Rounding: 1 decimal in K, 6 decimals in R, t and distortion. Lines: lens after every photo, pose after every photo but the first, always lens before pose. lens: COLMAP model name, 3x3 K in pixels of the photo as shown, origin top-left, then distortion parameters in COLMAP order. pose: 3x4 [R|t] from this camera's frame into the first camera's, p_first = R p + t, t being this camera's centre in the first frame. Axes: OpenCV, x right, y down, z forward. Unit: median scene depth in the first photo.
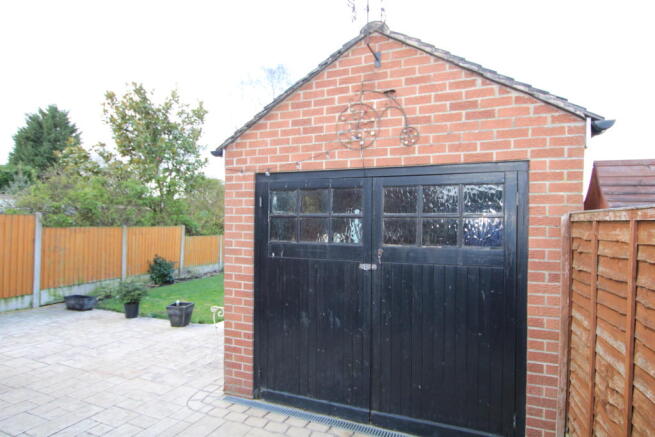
lens RADIAL K [[359.9, 0, 327.5], [0, 359.9, 218.5], [0, 0, 1]] dist [-0.021578, -0.000395]
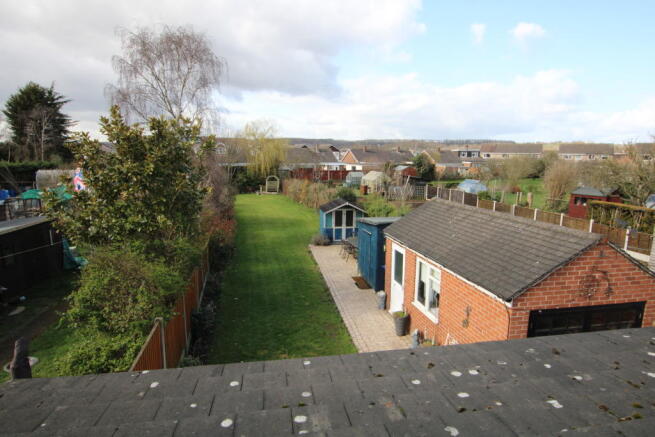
lens RADIAL K [[359.9, 0, 327.5], [0, 359.9, 218.5], [0, 0, 1]] dist [-0.021578, -0.000395]
pose [[0.853334, -0.100783, 0.511531, -1.970121], [0.001856, 0.981720, 0.190324, -0.937961], [-0.521362, -0.161461, 0.837921, 0.164689]]
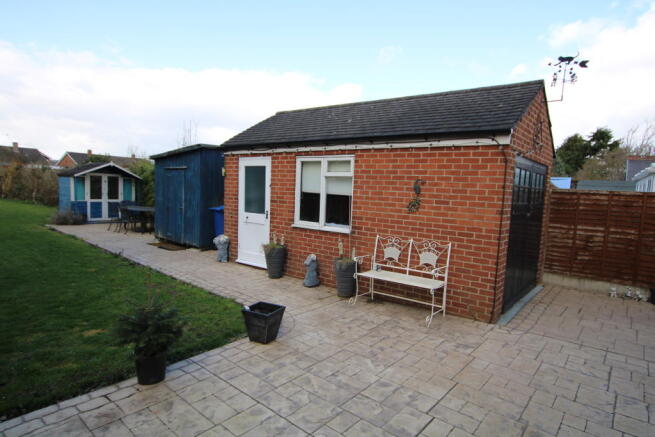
lens RADIAL K [[359.9, 0, 327.5], [0, 359.9, 218.5], [0, 0, 1]] dist [-0.021578, -0.000395]
pose [[0.315007, -0.086799, 0.945112, -1.824217], [-0.057078, 0.992274, 0.110154, -0.001181], [-0.947371, -0.088644, 0.307619, 1.307365]]
